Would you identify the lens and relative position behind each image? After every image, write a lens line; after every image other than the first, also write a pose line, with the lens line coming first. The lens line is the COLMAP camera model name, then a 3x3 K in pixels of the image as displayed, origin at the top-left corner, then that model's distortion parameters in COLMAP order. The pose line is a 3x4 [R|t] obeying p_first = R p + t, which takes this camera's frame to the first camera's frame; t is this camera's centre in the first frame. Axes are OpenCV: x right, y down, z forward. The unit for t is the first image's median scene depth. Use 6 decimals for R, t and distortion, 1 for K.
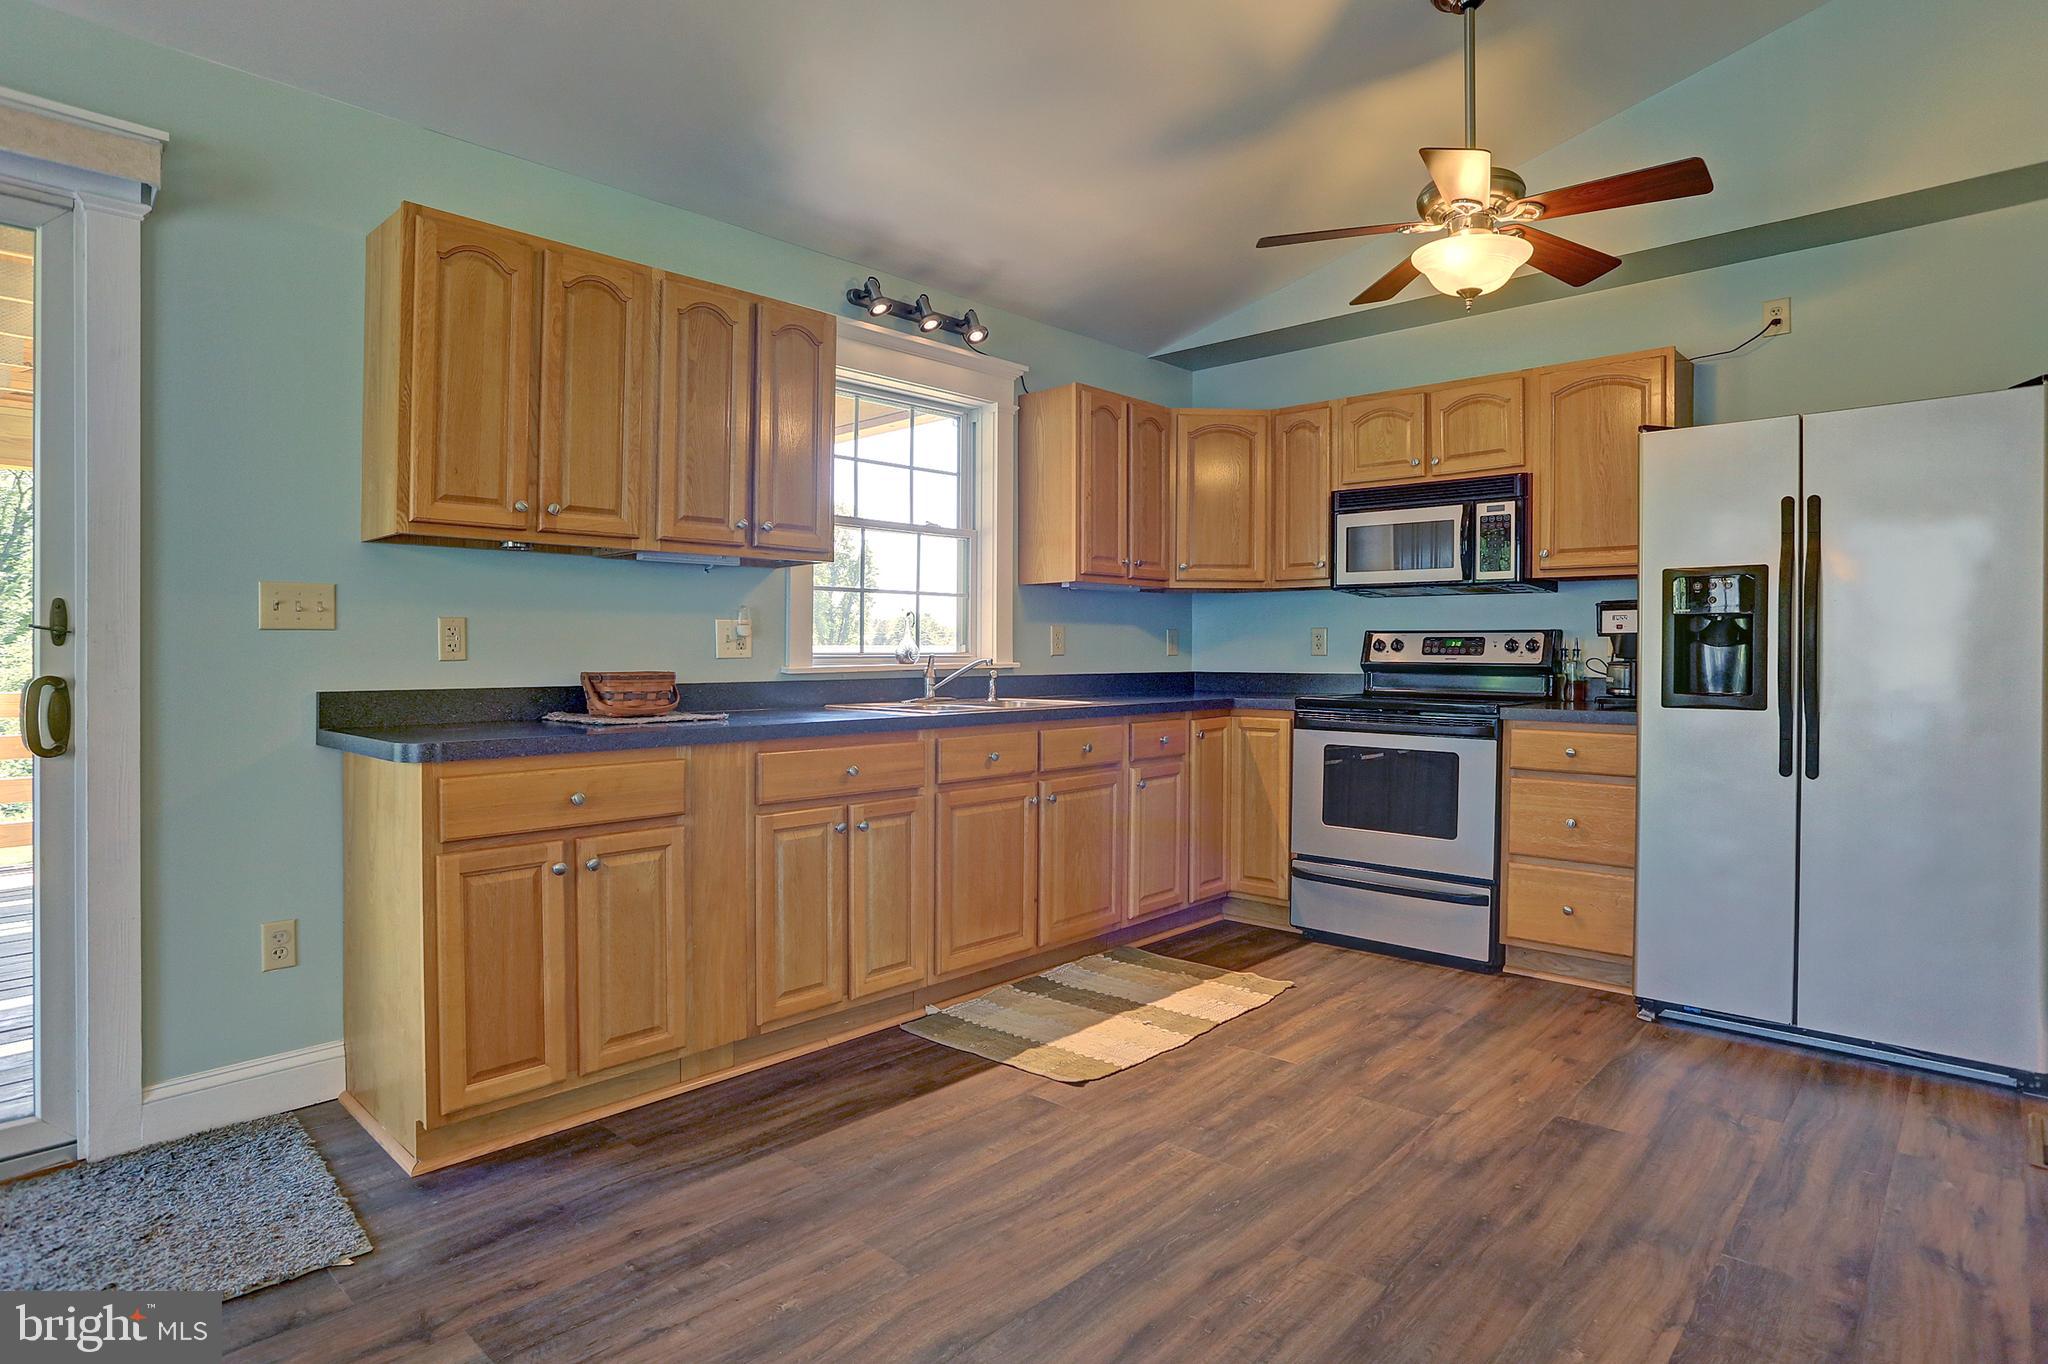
lens RADIAL K [[1095.5, 0, 1008.7], [0, 1095.5, 675.9], [0, 0, 1]] dist [-0.069642, 0.053052]
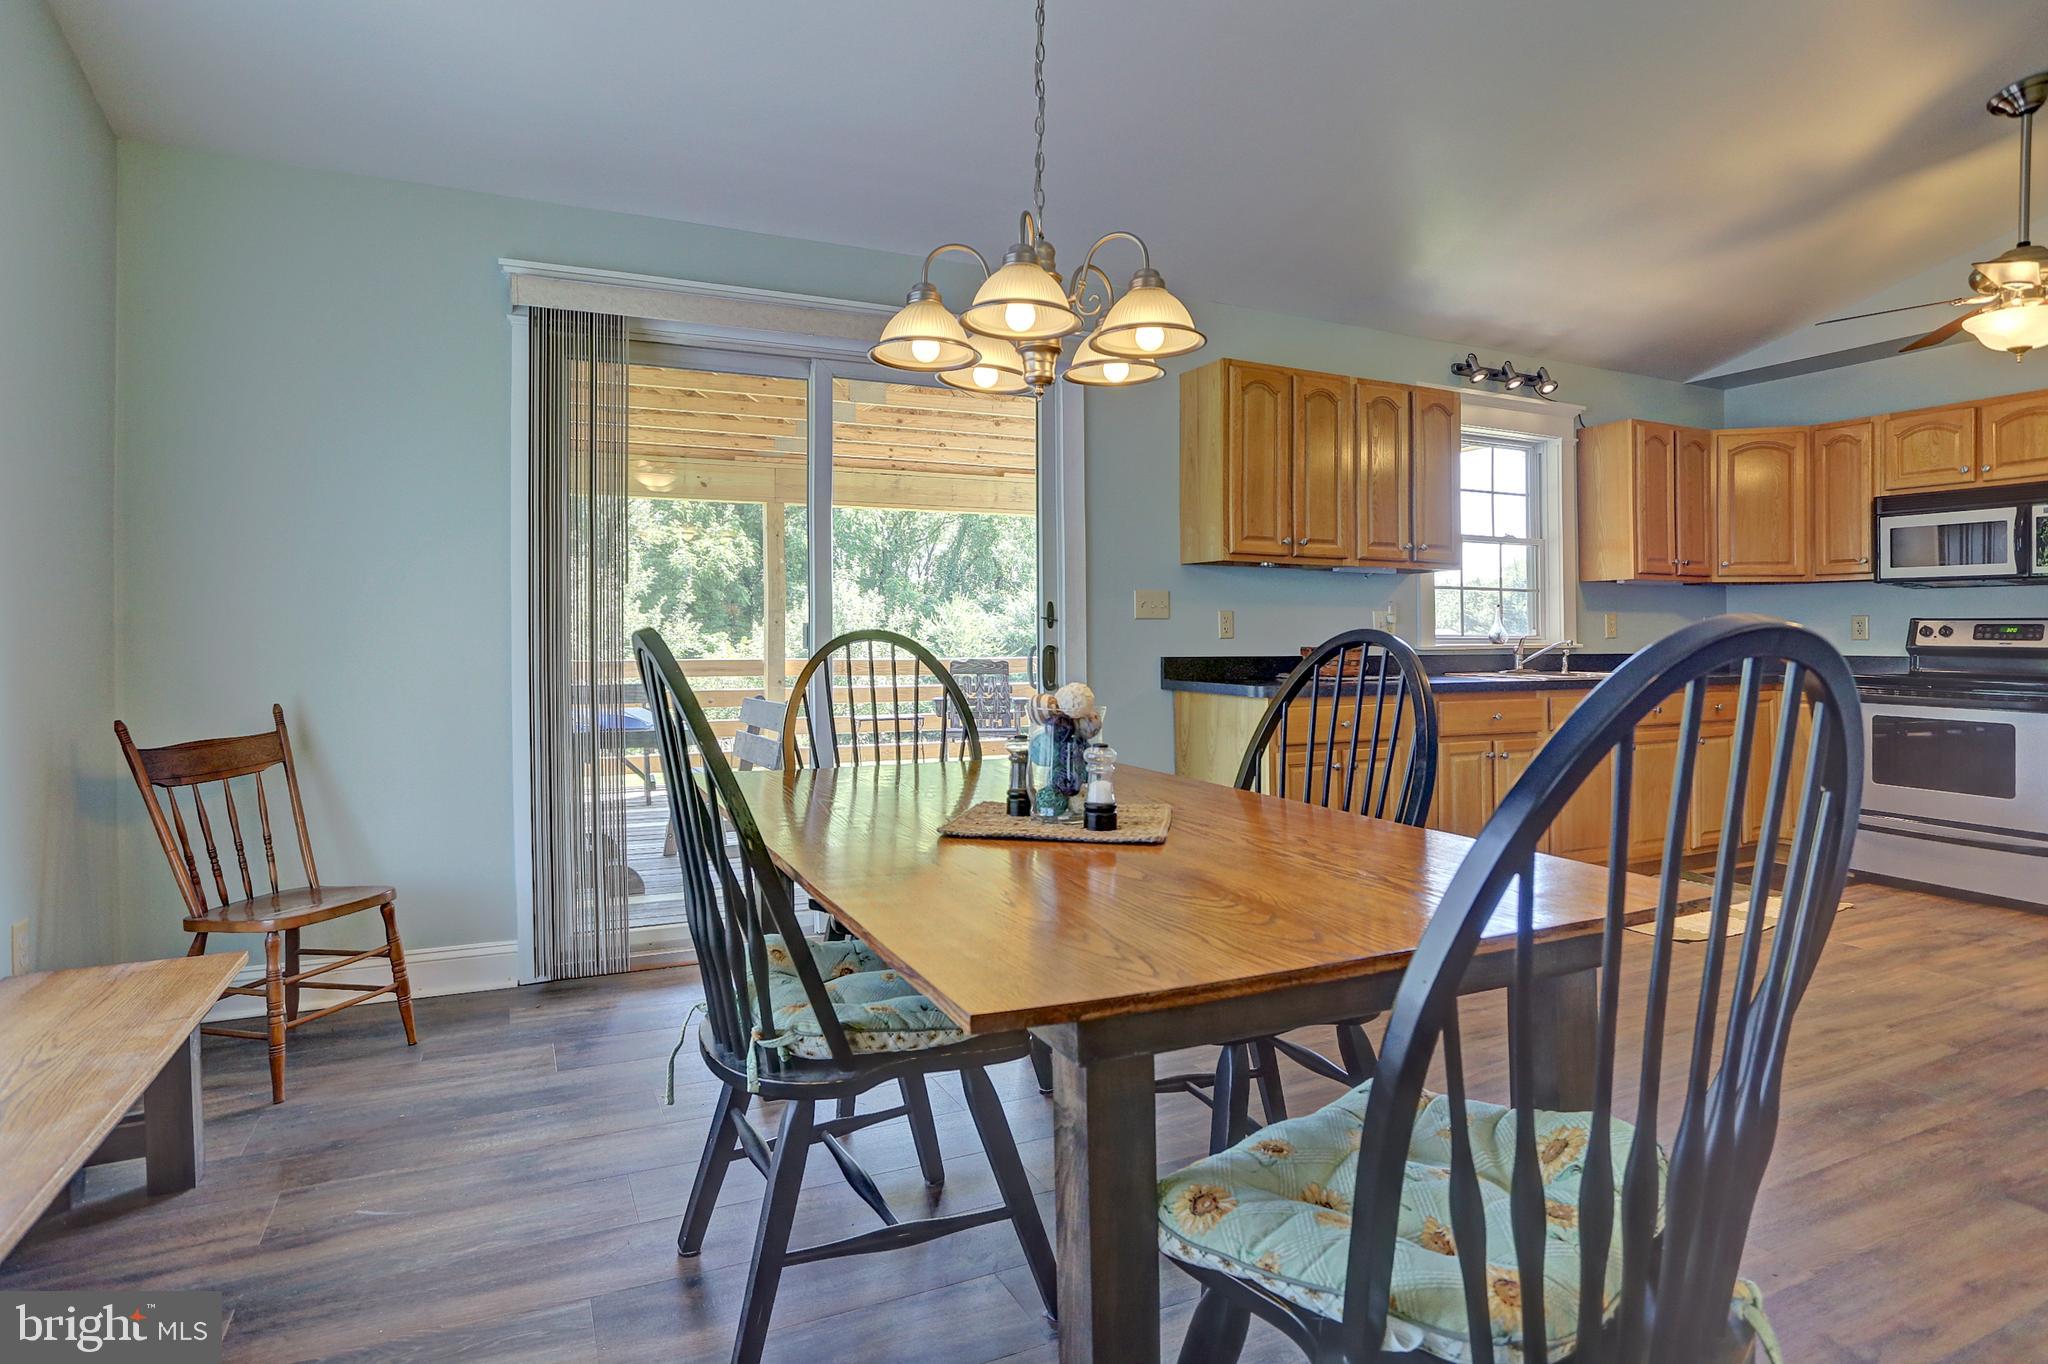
lens RADIAL K [[1079.7, 0, 1057.1], [0, 1079.7, 621.4], [0, 0, 1]] dist [-0.030685, 0.013610]
pose [[0.941432, 0.001115, -0.337200, -0.159828], [-0.013002, 0.999371, -0.032996, 0.011543], [0.336951, 0.035448, 0.940855, -0.402294]]
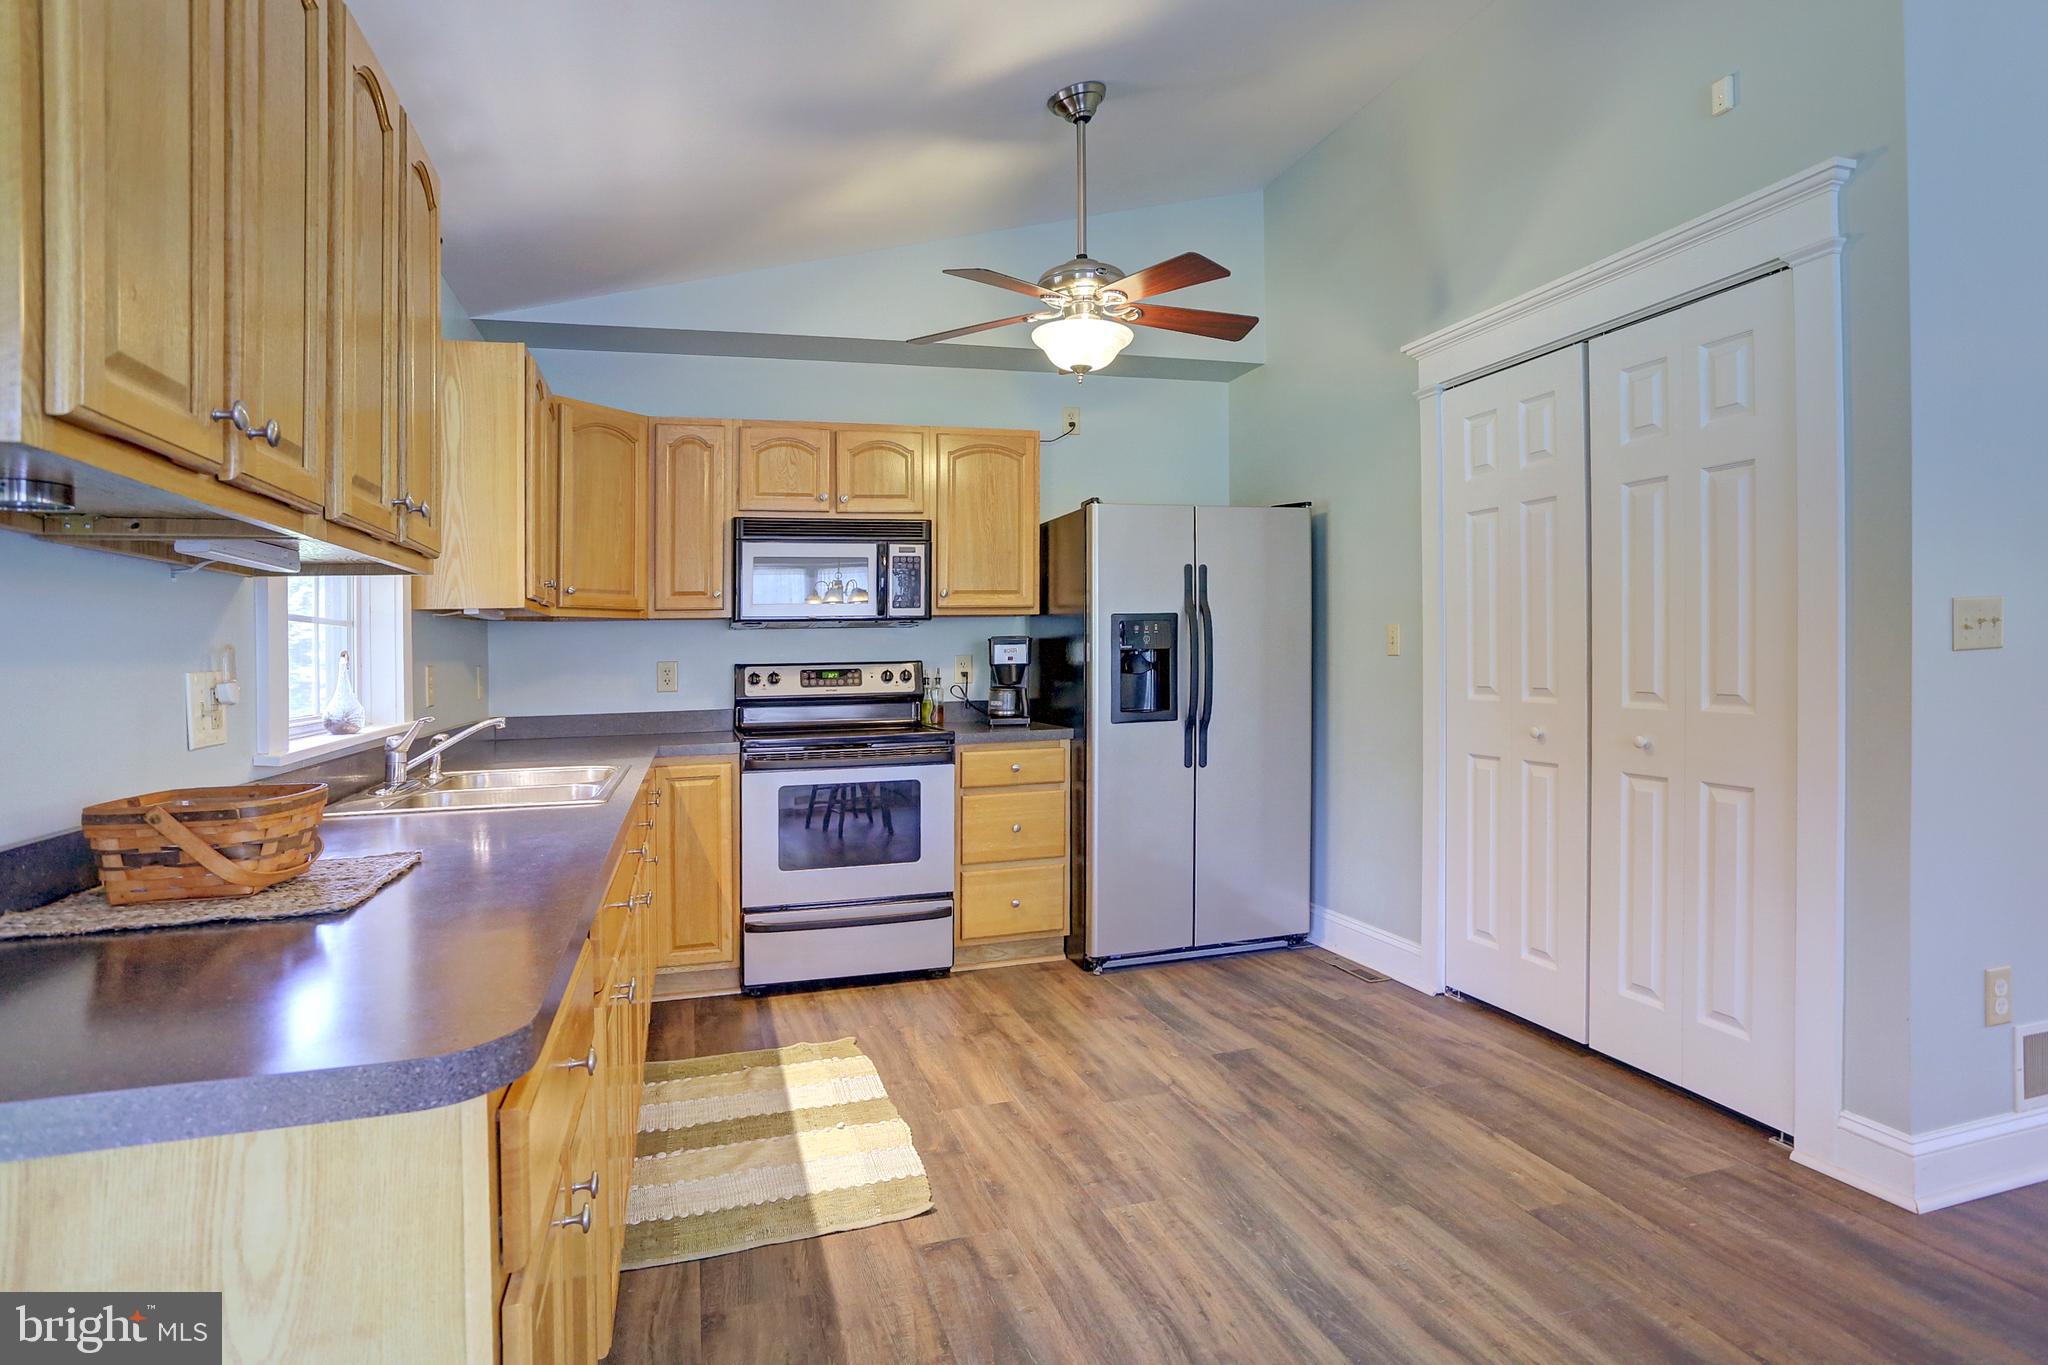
lens RADIAL K [[1095.5, 0, 1008.7], [0, 1095.5, 676.4], [0, 0, 1]] dist [-0.069642, 0.053052]
pose [[0.498889, -0.027645, 0.866225, -0.475724], [0.042664, 0.999063, 0.007312, -0.033991], [-0.865615, 0.033309, 0.499600, 0.388179]]
